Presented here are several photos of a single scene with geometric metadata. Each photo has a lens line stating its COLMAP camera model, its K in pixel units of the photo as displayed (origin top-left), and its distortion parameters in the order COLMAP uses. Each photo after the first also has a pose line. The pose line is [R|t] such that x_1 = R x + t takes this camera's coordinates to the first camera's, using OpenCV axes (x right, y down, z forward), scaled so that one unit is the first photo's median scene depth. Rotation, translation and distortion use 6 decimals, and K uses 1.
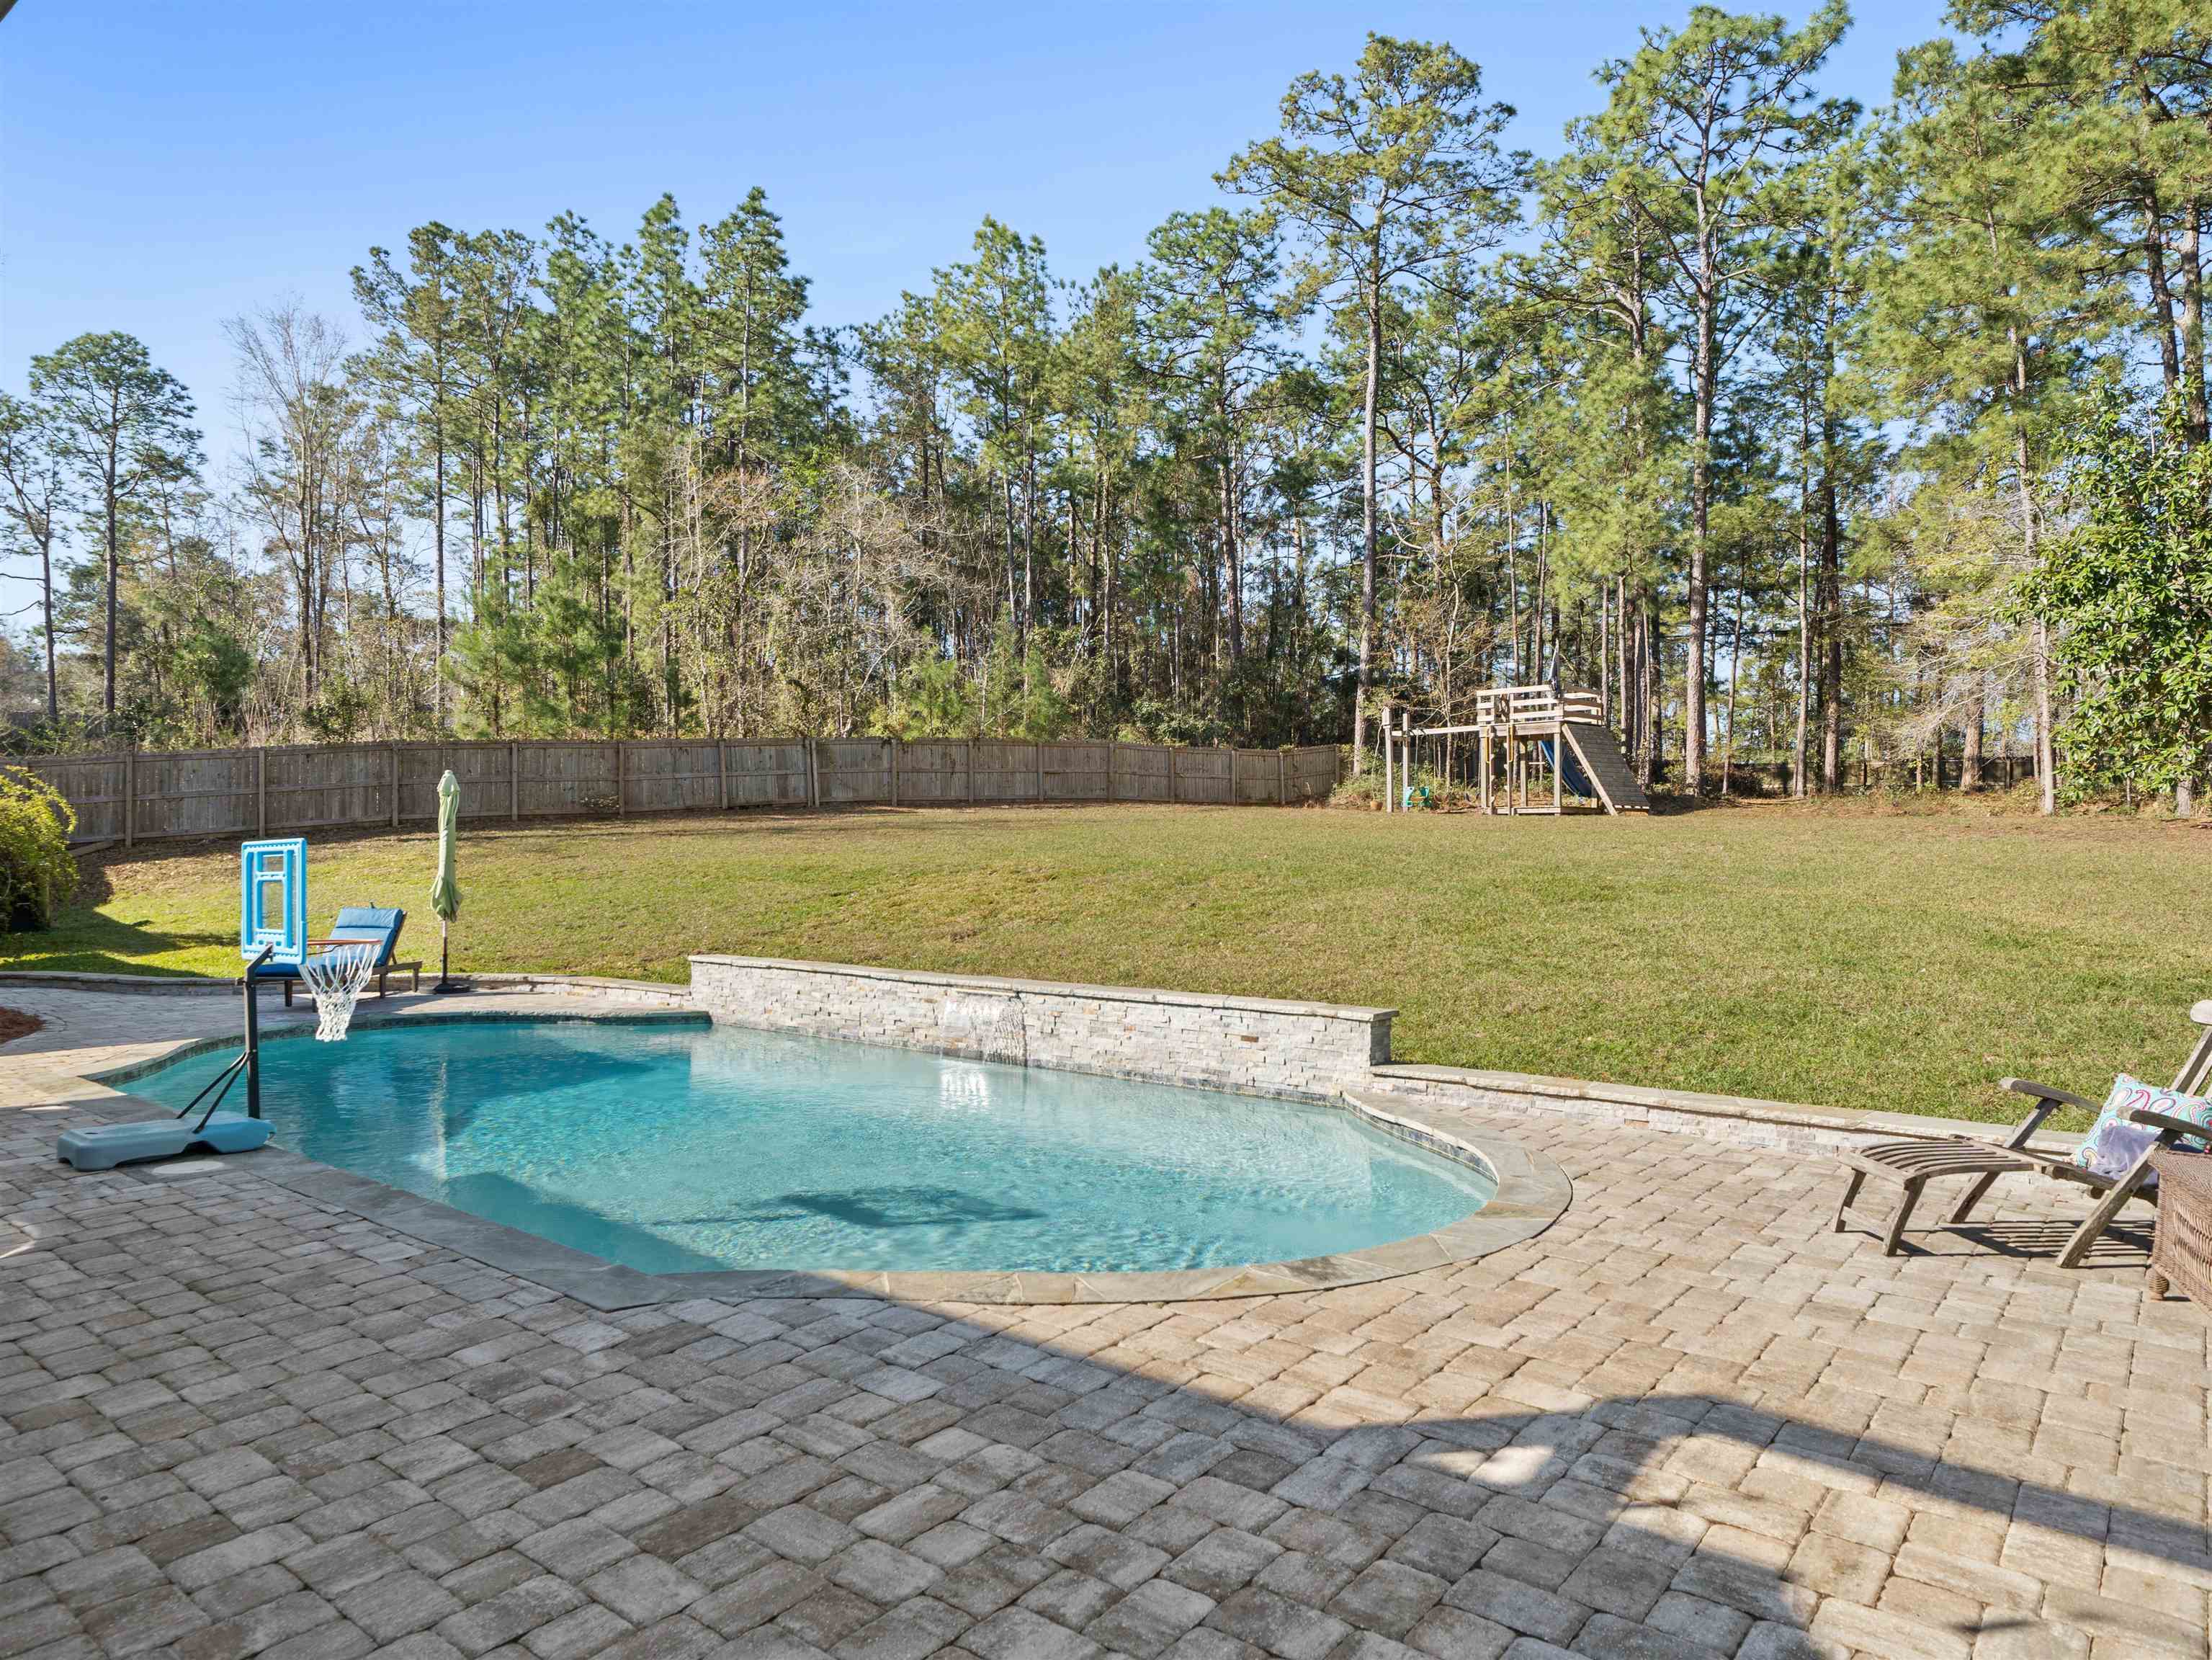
lens RADIAL K [[1362.4, 0, 1100.8], [0, 1362.4, 864.4], [0, 0, 1]] dist [0.001443, -0.001958]
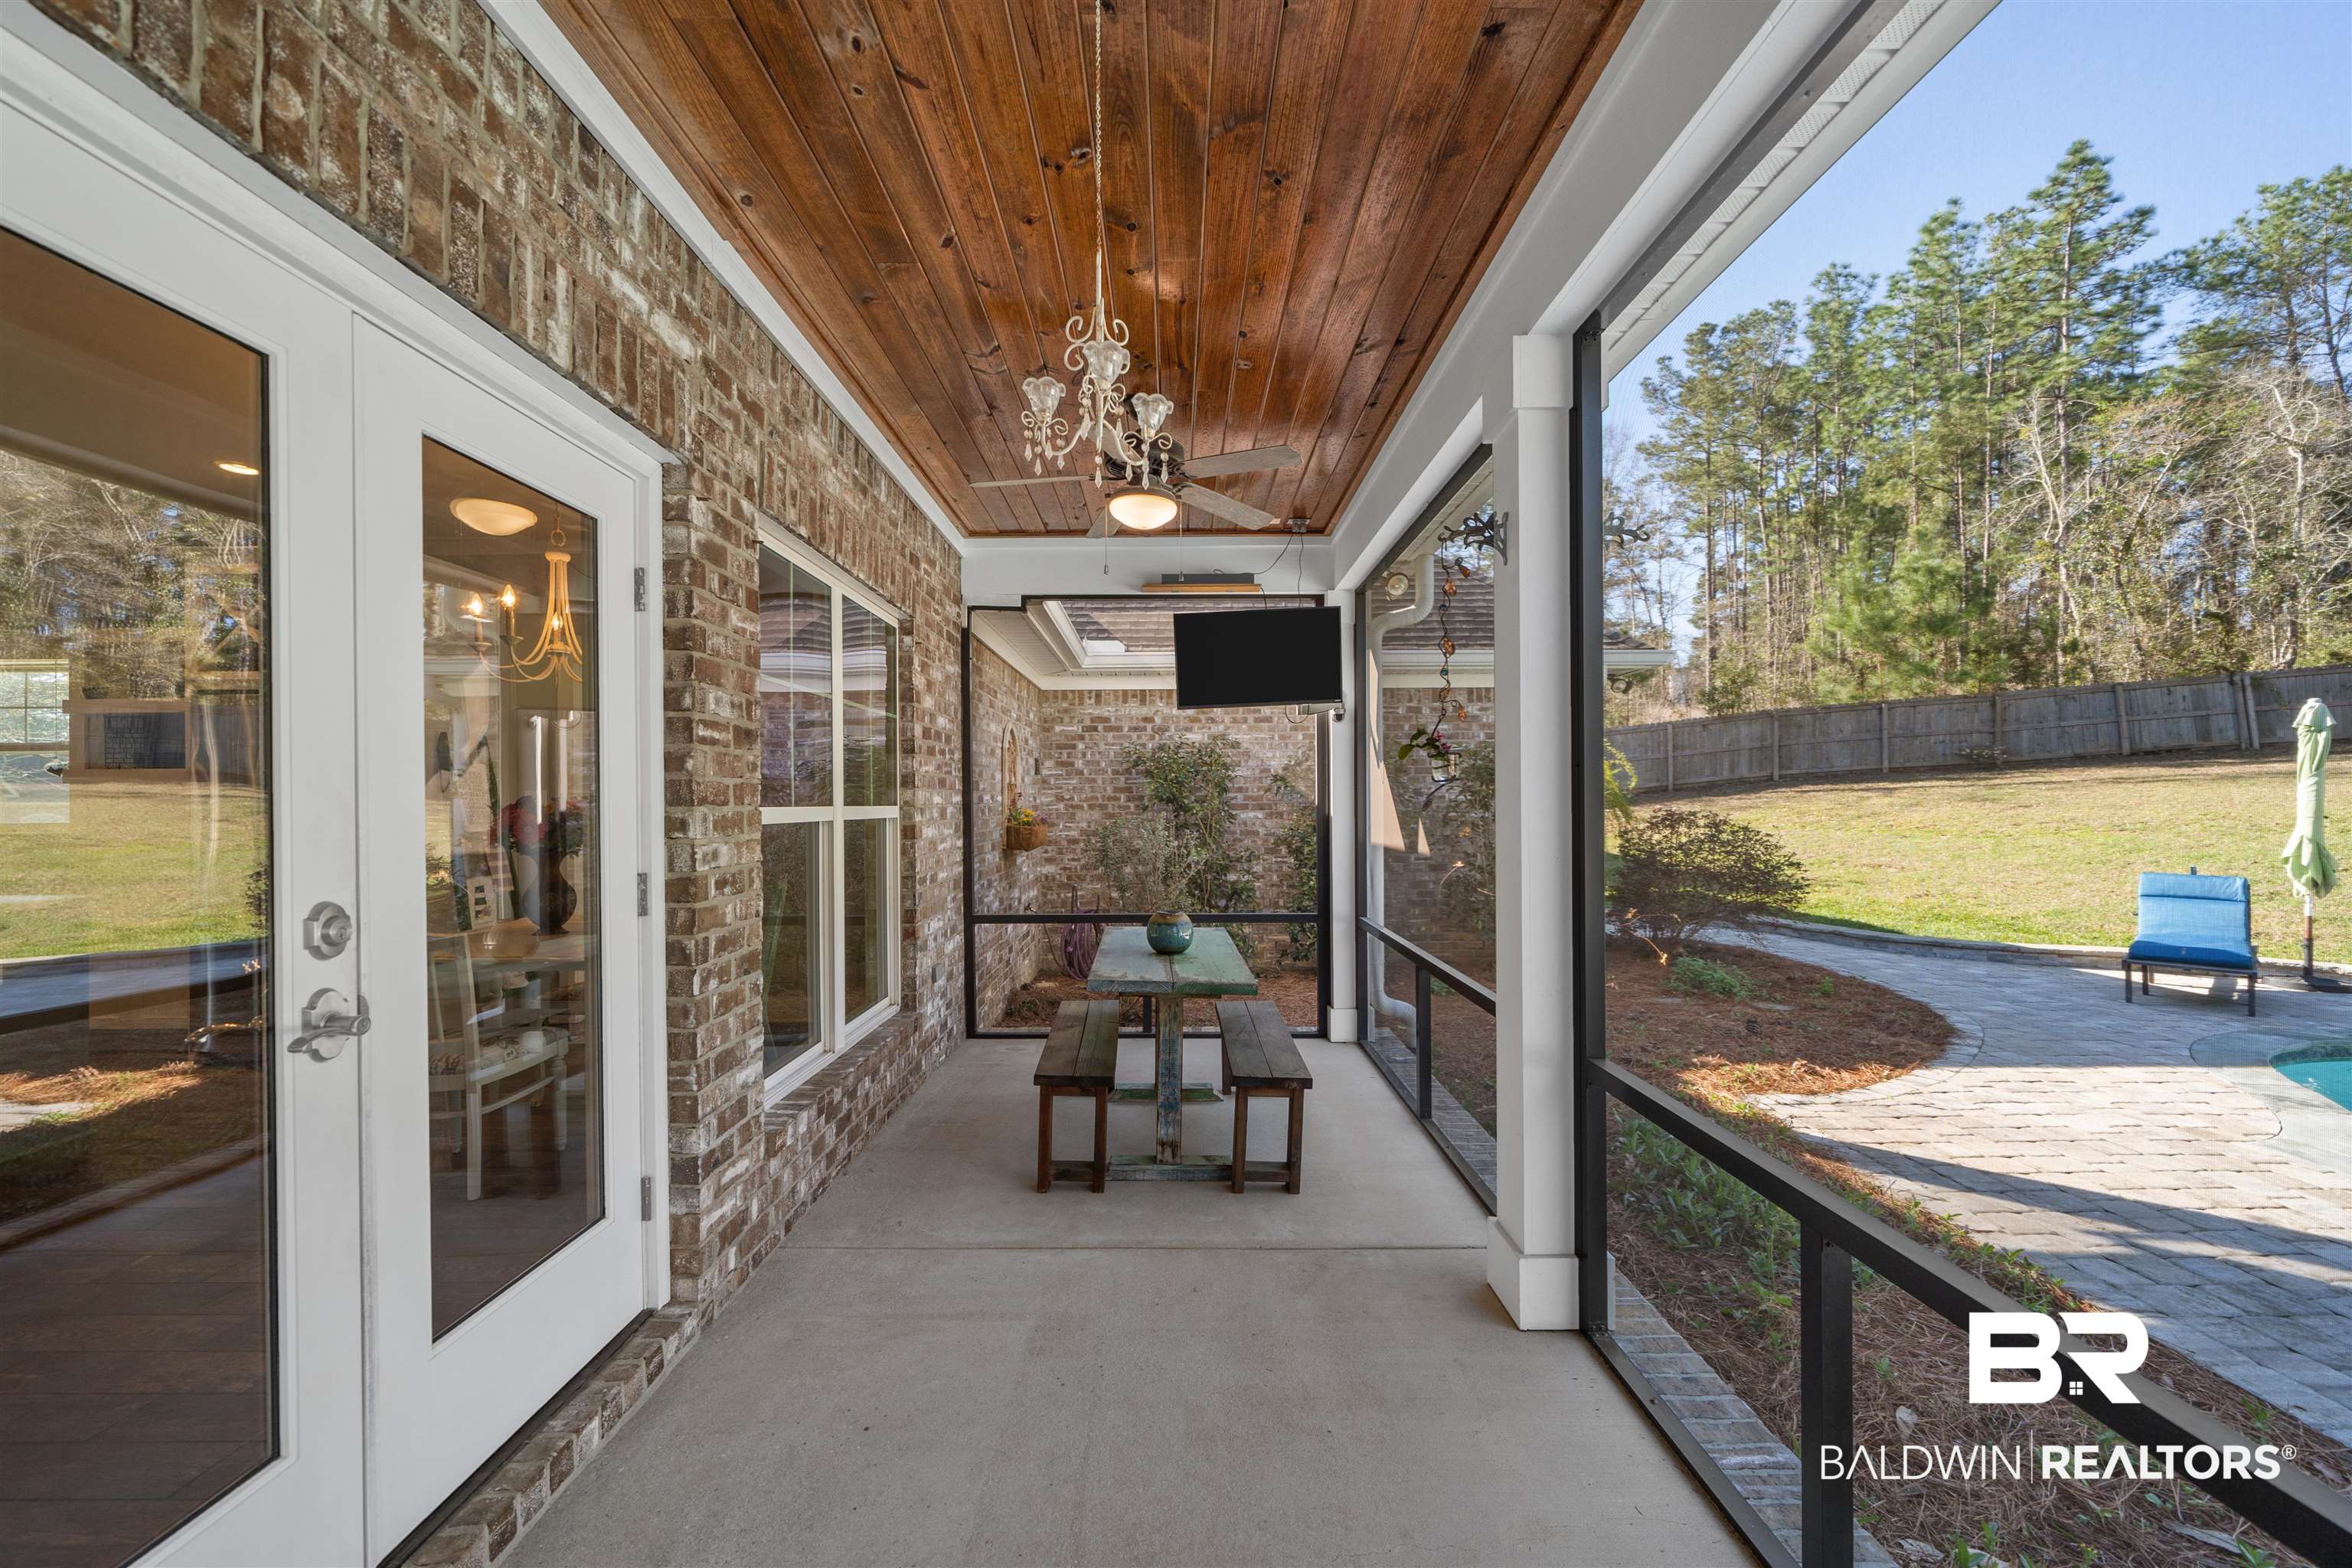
lens RADIAL K [[925.5, 0, 1170.6], [0, 925.5, 799.4], [0, 0, 1]] dist [-0.003193, 0.000127]
pose [[0.623031, -0.007288, -0.782163, -0.158874], [-0.000411, 0.999953, -0.009645, -0.002455], [0.782197, 0.006331, 0.622999, 0.057922]]
